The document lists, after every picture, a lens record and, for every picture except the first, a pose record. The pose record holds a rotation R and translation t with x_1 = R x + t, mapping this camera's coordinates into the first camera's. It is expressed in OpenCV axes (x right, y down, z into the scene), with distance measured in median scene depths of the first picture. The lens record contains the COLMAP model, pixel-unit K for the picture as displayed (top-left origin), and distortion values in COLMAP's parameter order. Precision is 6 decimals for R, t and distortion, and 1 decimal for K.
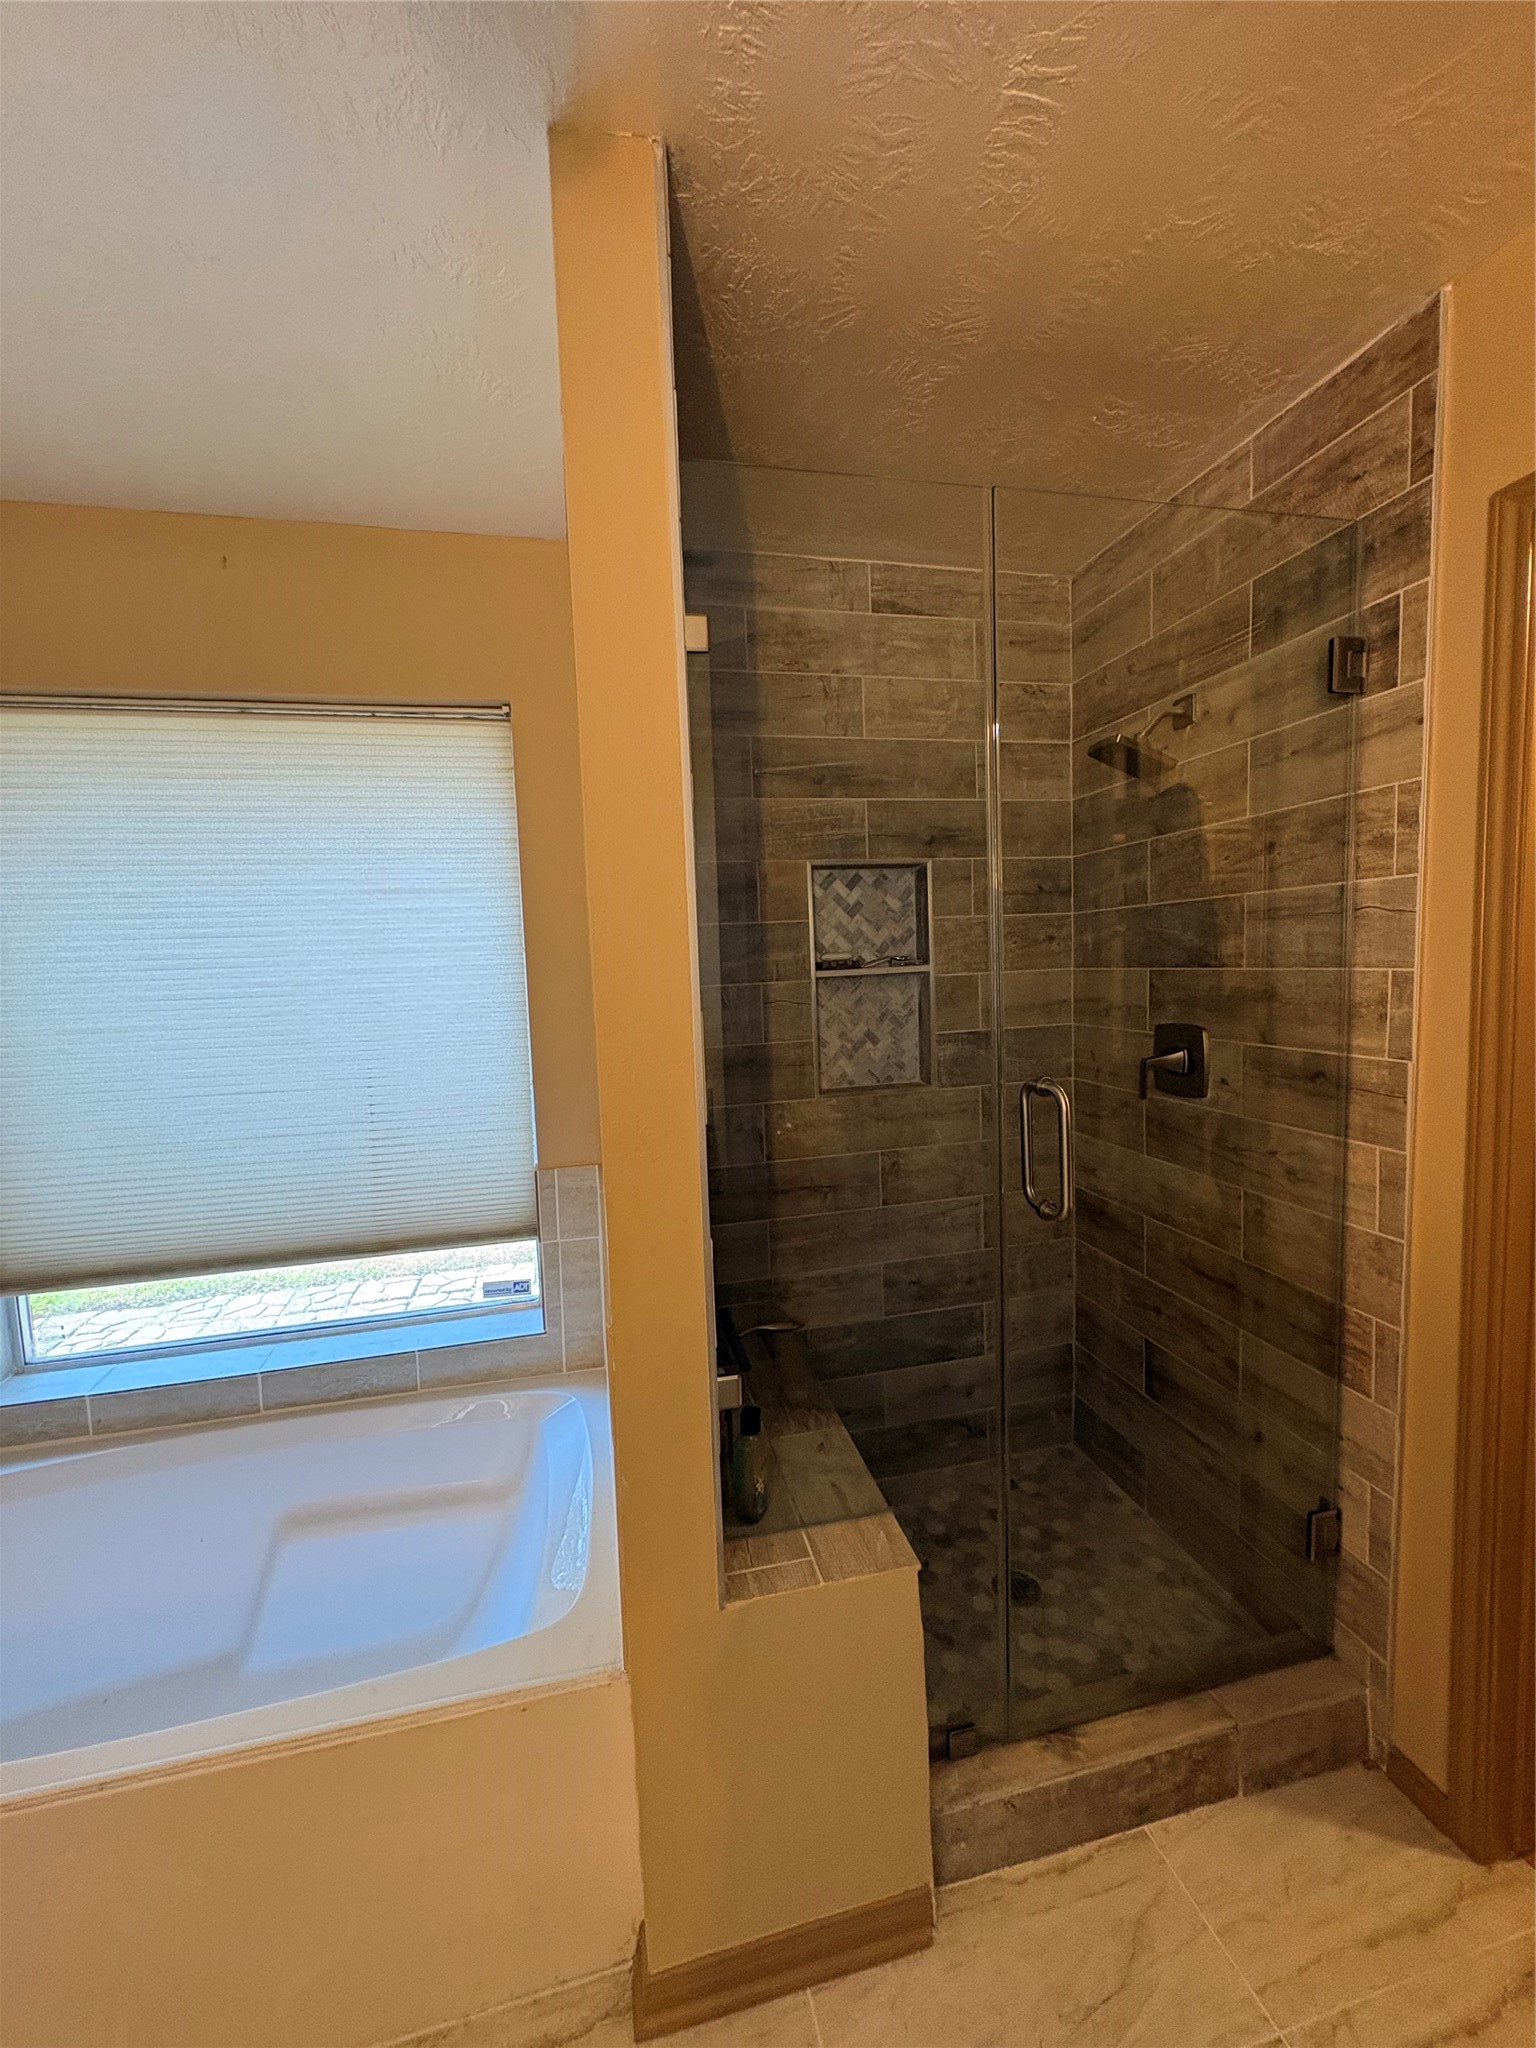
lens RADIAL K [[812.5, 0, 770.7], [0, 812.5, 1022.9], [0, 0, 1]] dist [-0.002383, 0.000440]
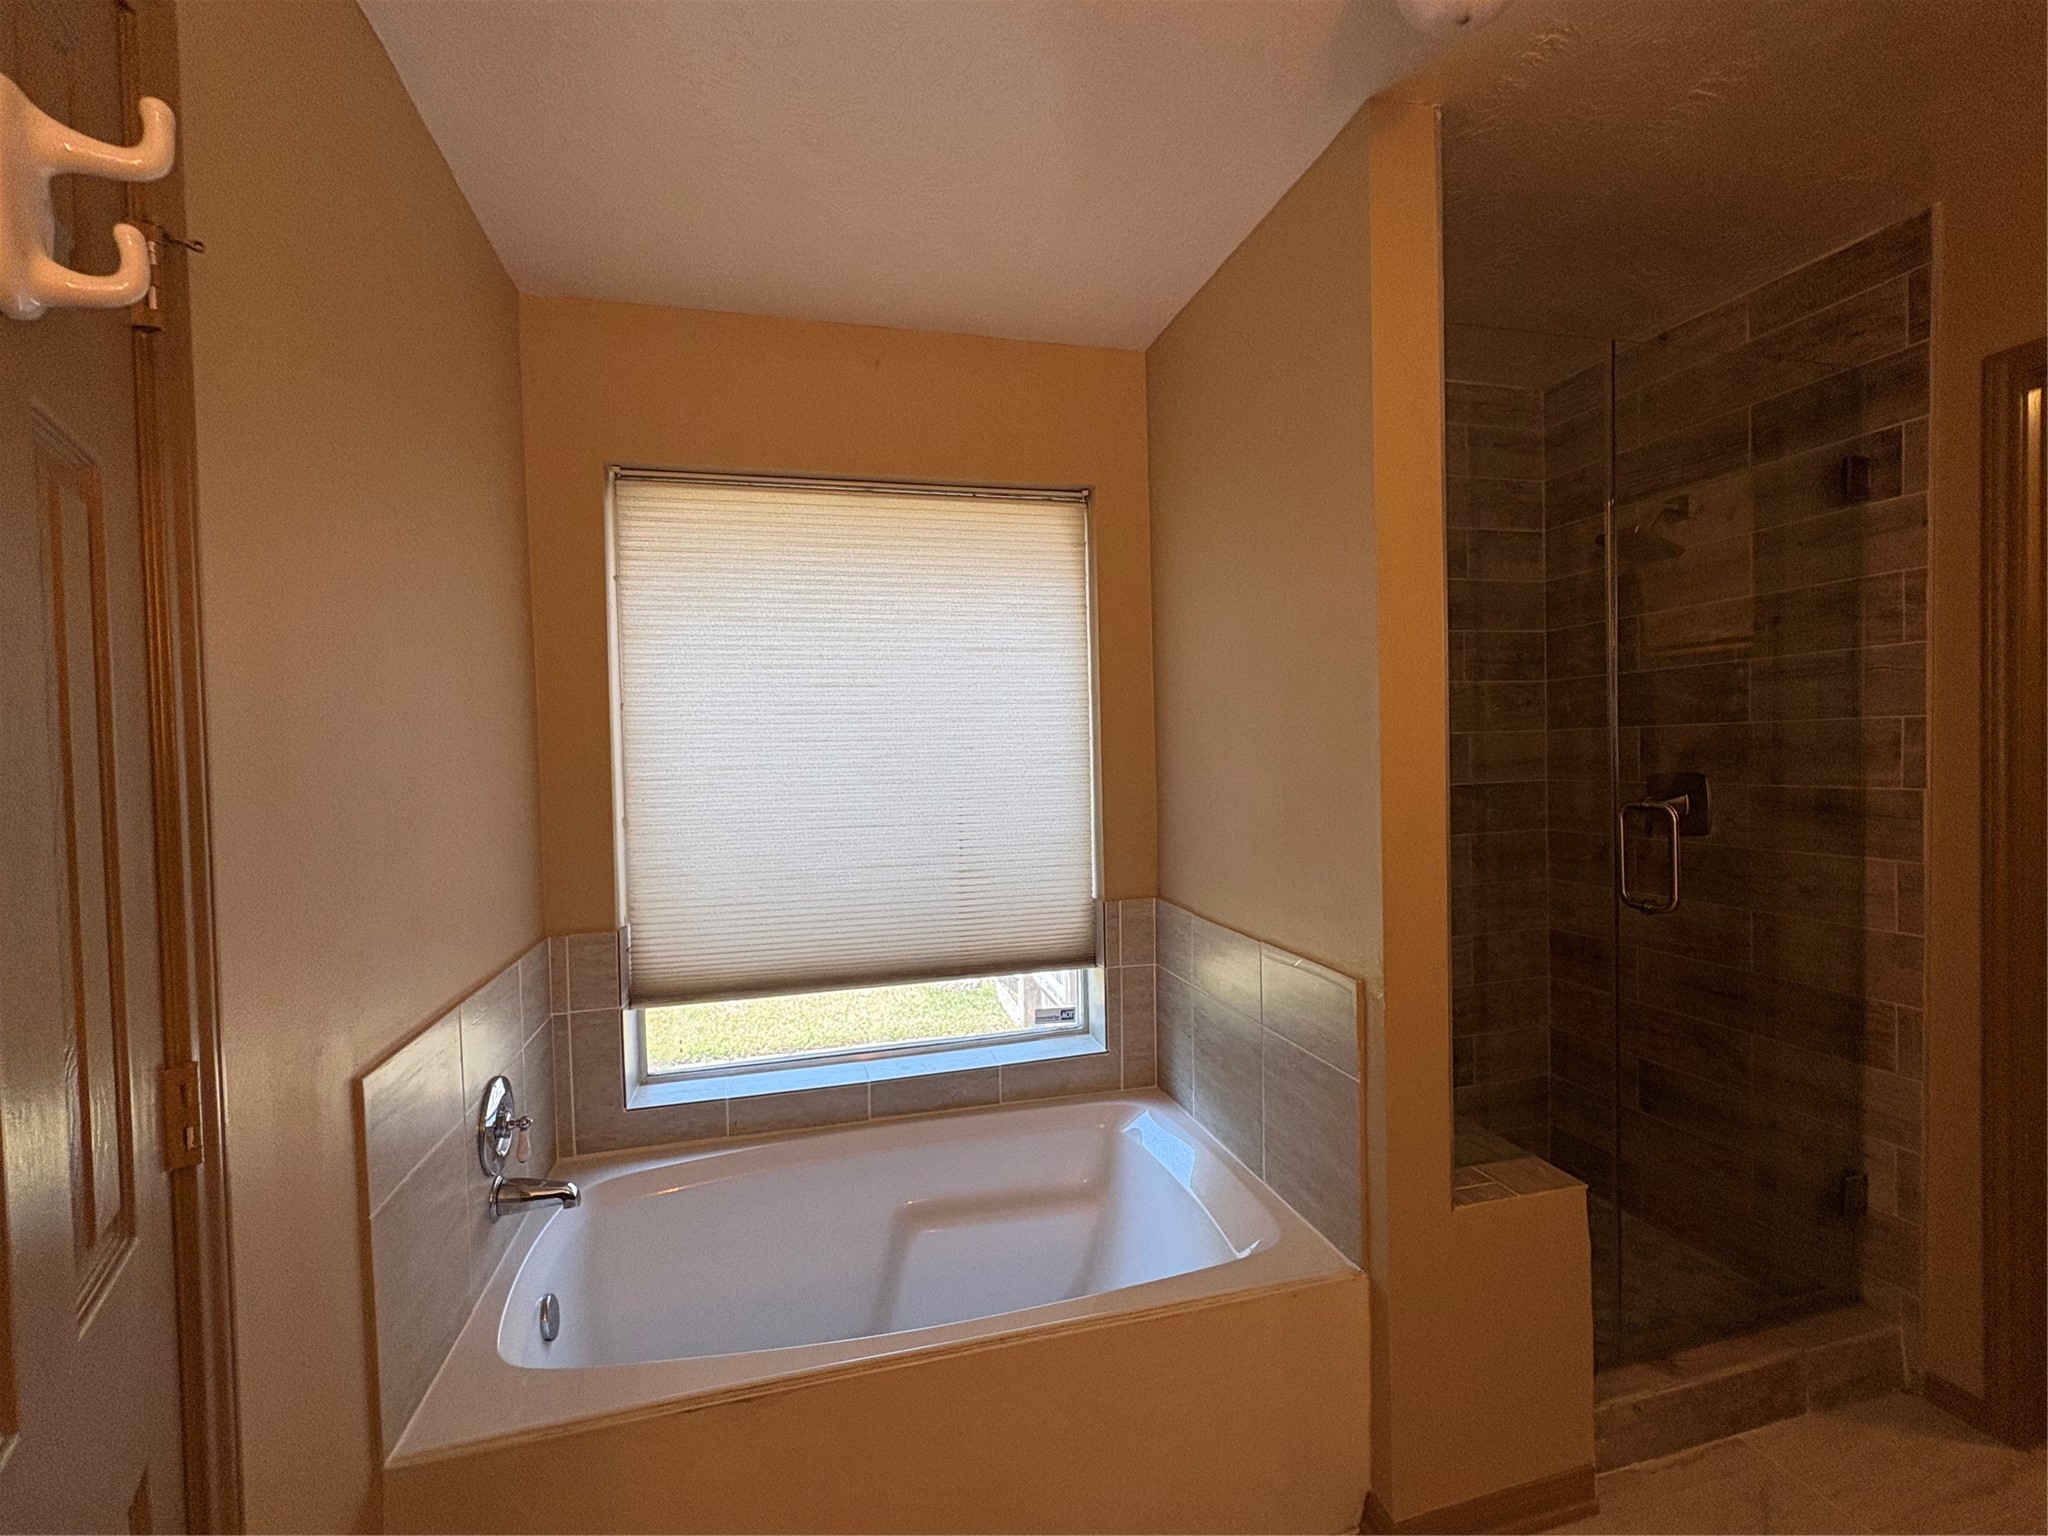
lens RADIAL K [[890.0, 0, 1023.6], [0, 890.0, 770.1], [0, 0, 1]] dist [-0.003890, 0.001416]
pose [[0.999334, 0.010379, 0.034985, -0.584720], [-0.008316, 0.998247, -0.058604, 0.099281], [-0.035532, 0.058274, 0.997668, -0.286565]]
